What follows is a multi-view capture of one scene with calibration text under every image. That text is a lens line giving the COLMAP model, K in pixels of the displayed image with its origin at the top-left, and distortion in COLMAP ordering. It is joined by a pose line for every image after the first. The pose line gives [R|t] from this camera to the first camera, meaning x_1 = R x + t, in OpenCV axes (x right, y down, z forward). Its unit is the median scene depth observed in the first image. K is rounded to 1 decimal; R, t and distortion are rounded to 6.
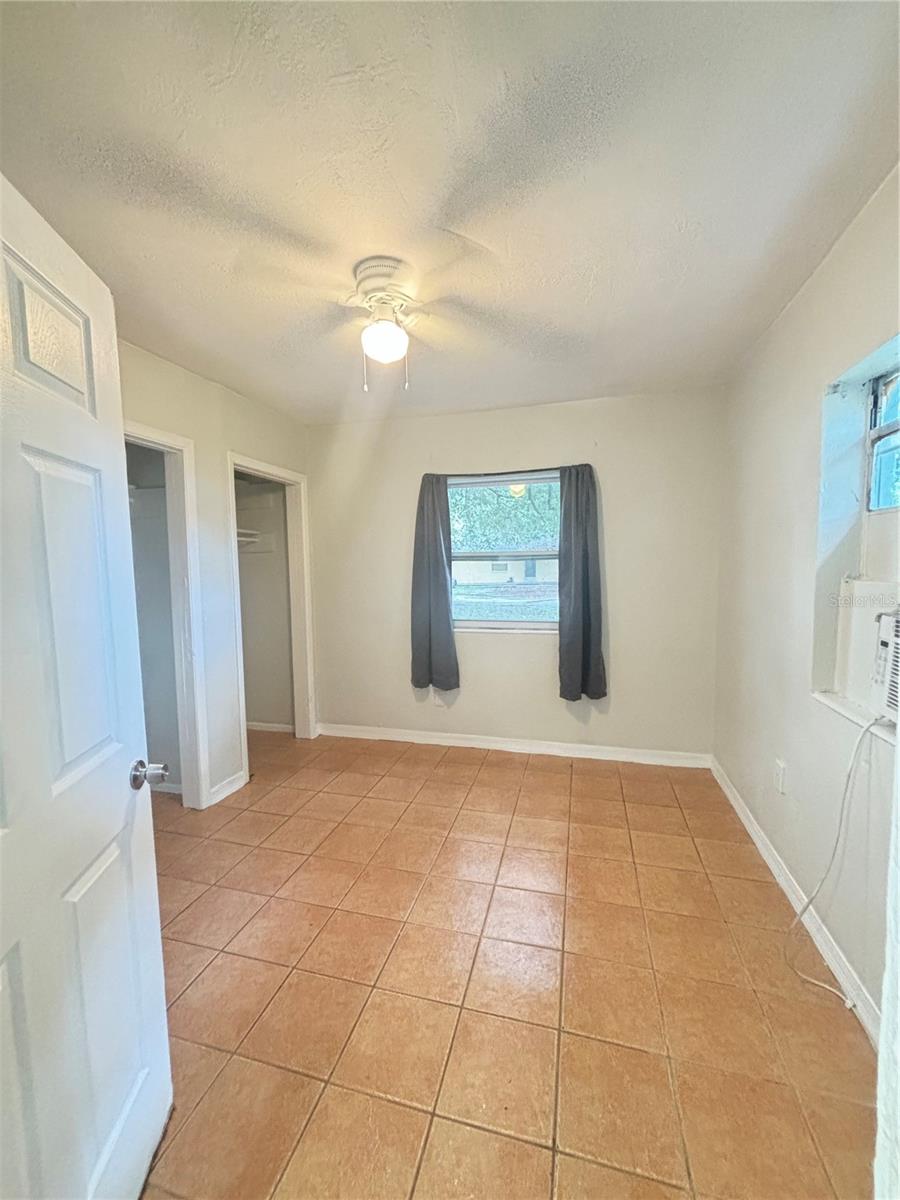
lens RADIAL K [[488.0, 0, 448.2], [0, 488.0, 600.2], [0, 0, 1]] dist [0.008076, 0.000644]
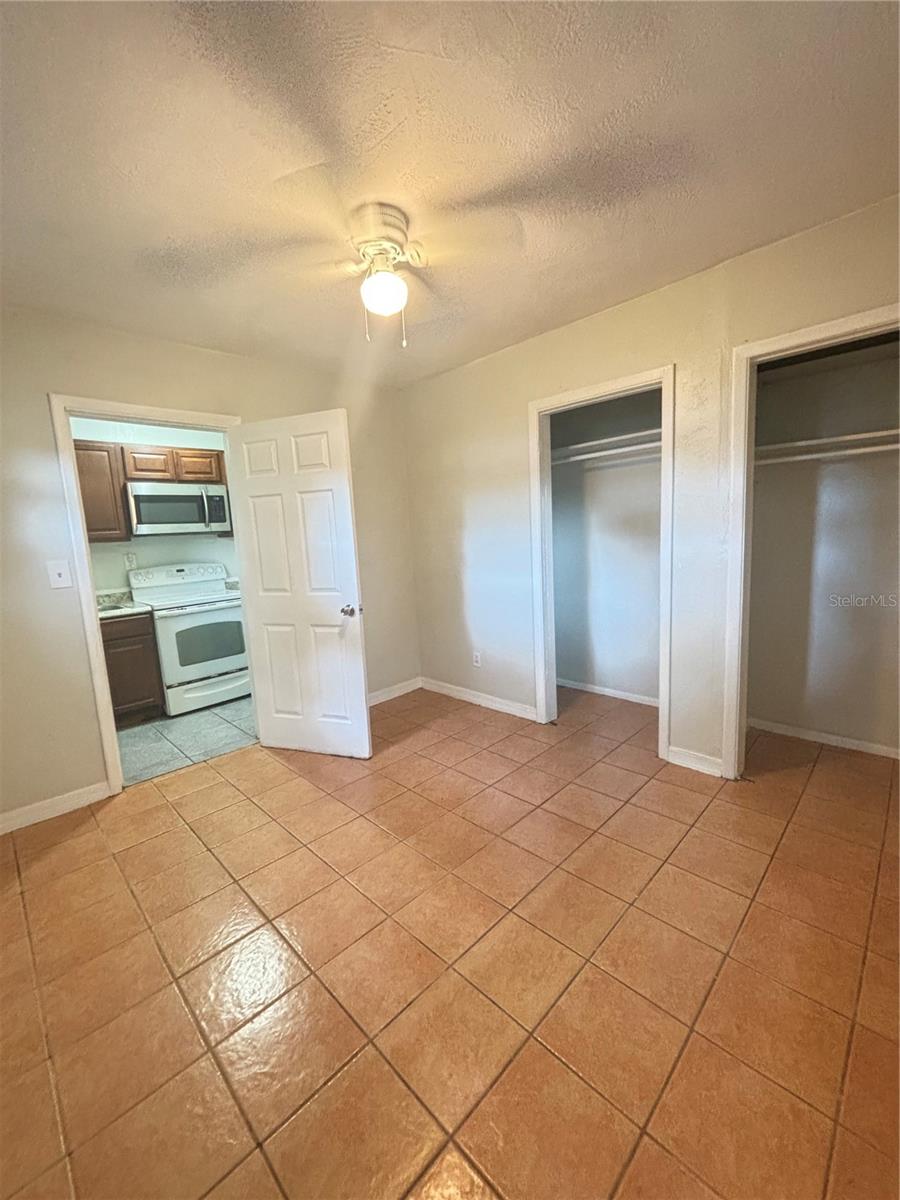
lens RADIAL K [[488.0, 0, 448.6], [0, 488.0, 597.8], [0, 0, 1]] dist [0.008076, 0.000644]
pose [[-0.491948, 0.162692, -0.855288, 0.547879], [-0.006958, 0.981619, 0.190724, -0.078467], [0.870597, 0.099777, -0.481774, 1.188728]]
